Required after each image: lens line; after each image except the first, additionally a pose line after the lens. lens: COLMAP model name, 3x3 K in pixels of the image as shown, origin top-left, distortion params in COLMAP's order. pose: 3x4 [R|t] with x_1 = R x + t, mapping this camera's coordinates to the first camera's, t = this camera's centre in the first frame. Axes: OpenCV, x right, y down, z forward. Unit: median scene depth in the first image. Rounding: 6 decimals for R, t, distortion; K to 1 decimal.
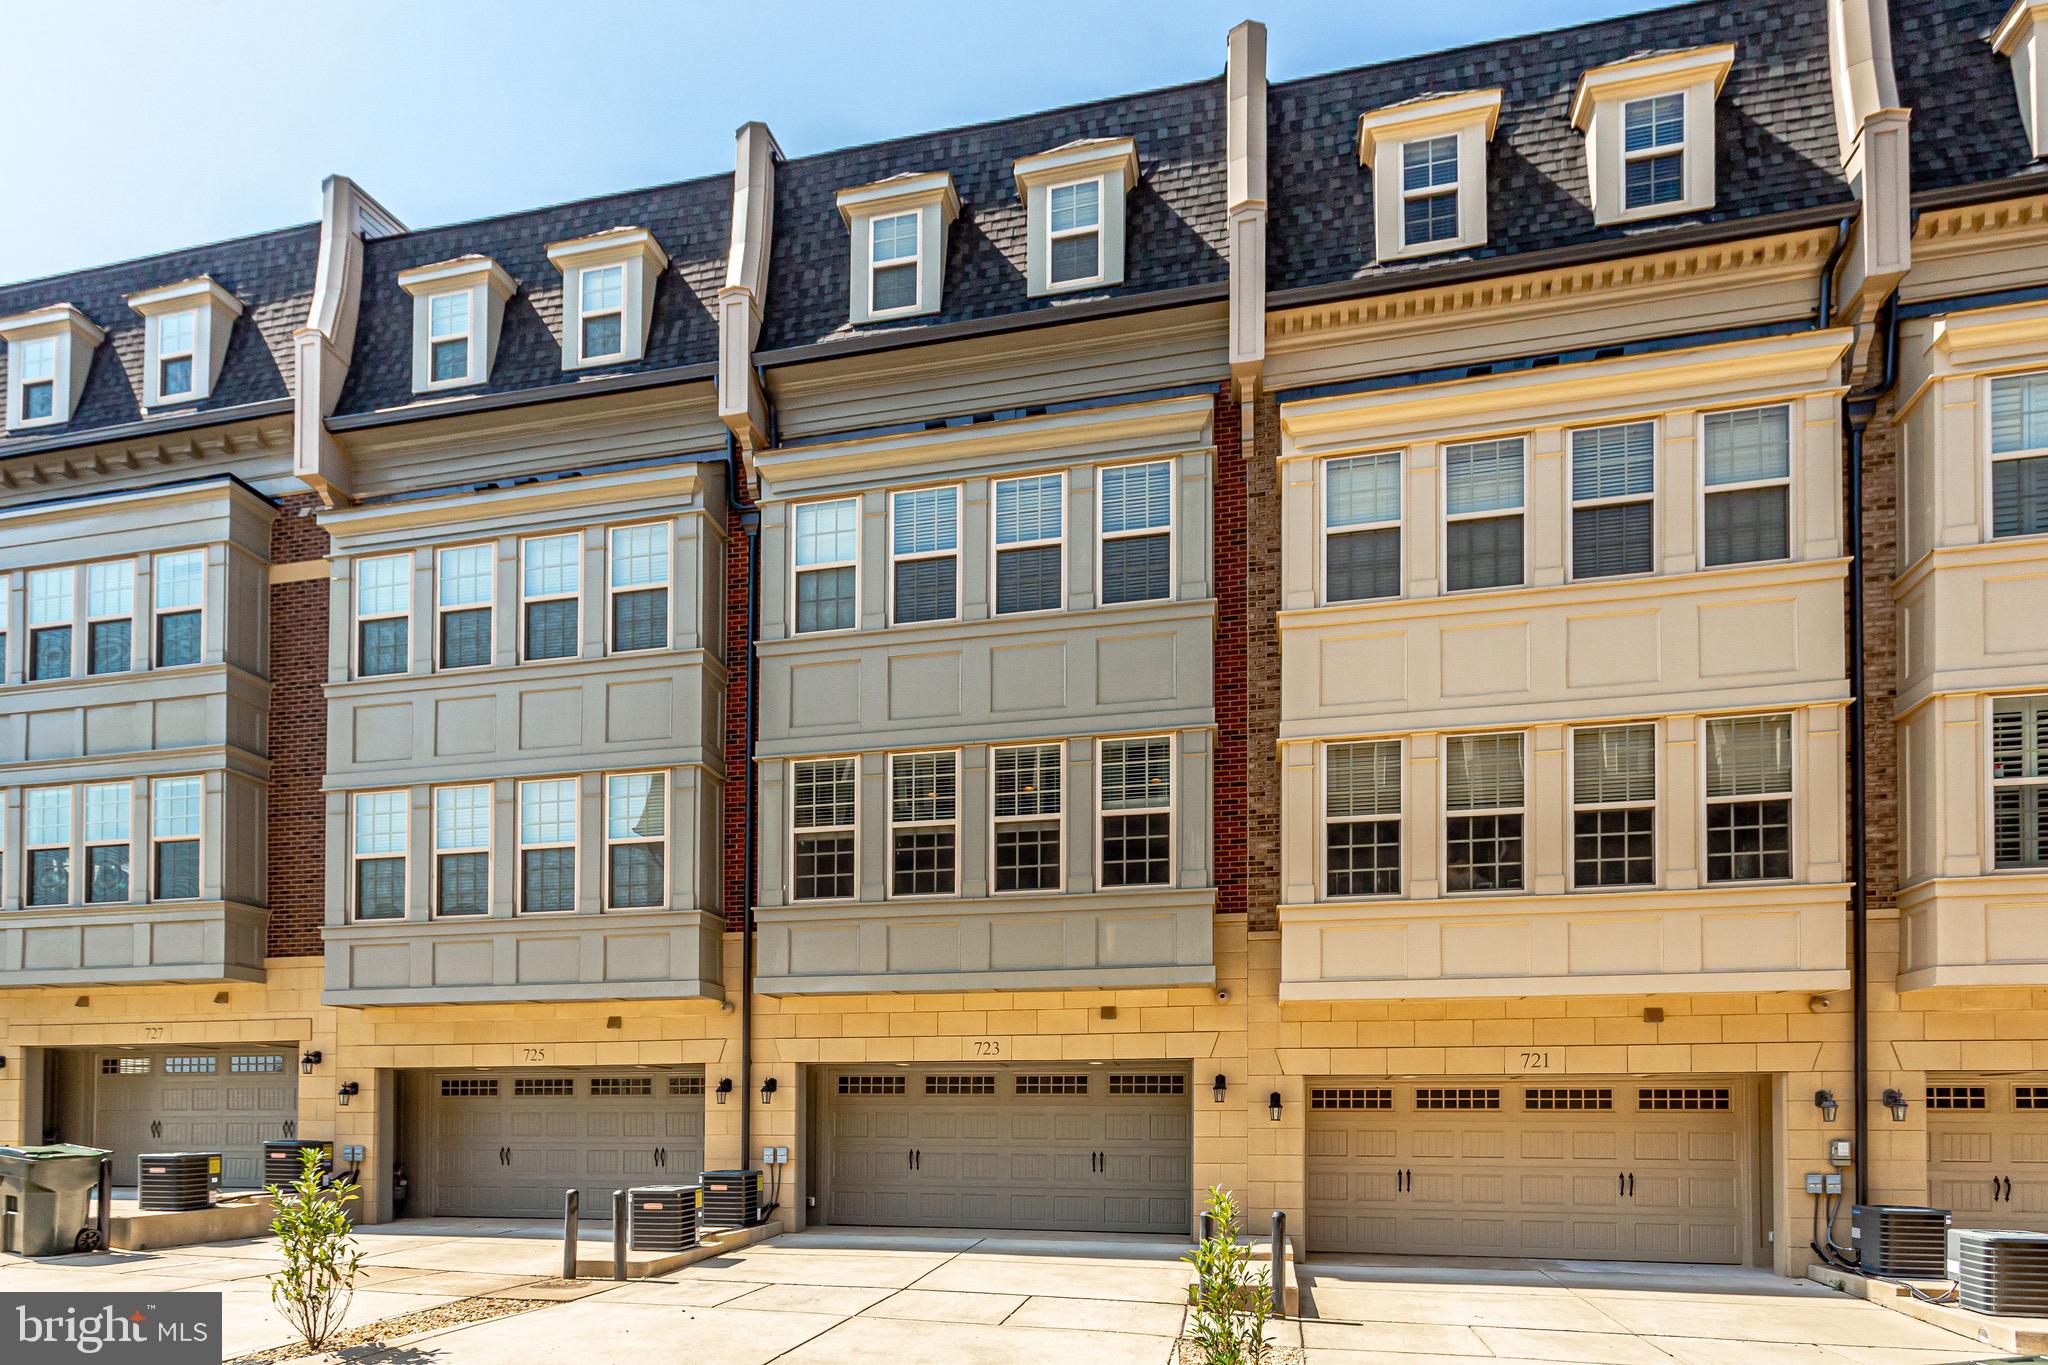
lens RADIAL K [[1486.3, 0, 1024.0], [0, 1486.3, 682.5], [0, 0, 1]] dist [0.002650, 0.006484]
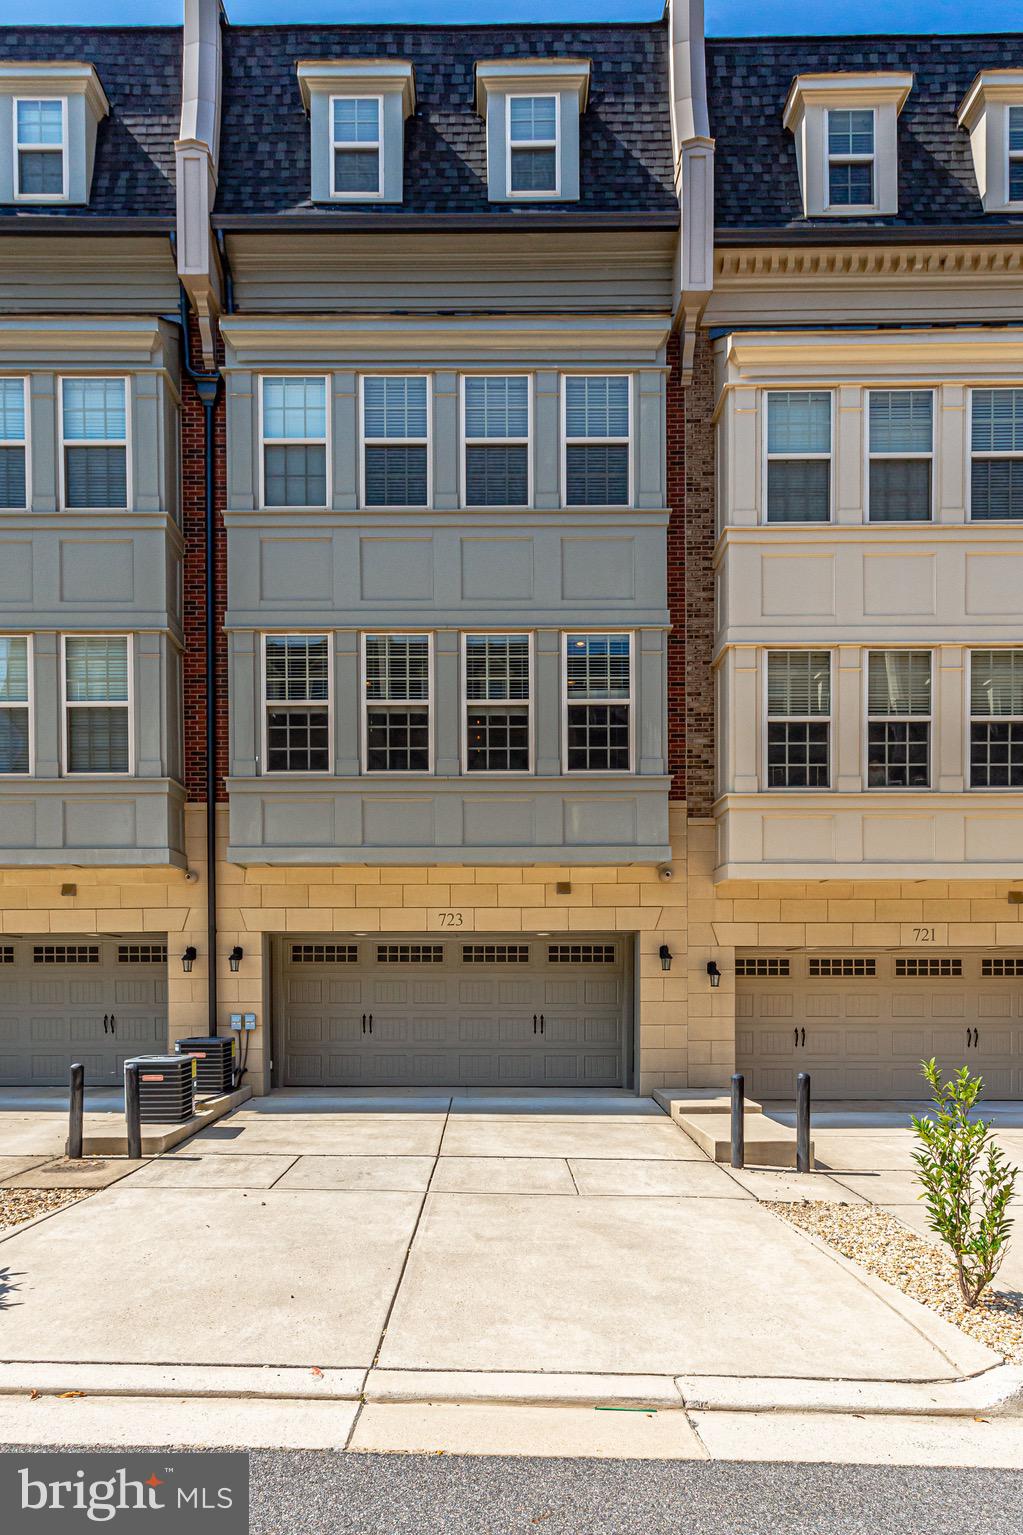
lens RADIAL K [[1146.5, 0, 511.5], [0, 1146.5, 767.5], [0, 0, 1]] dist [0.018347, -0.004758]
pose [[0.971388, 0.041118, 0.233910, -0.164947], [-0.064673, 0.993475, 0.093940, 0.057044], [-0.228521, -0.106380, 0.967709, 0.205696]]
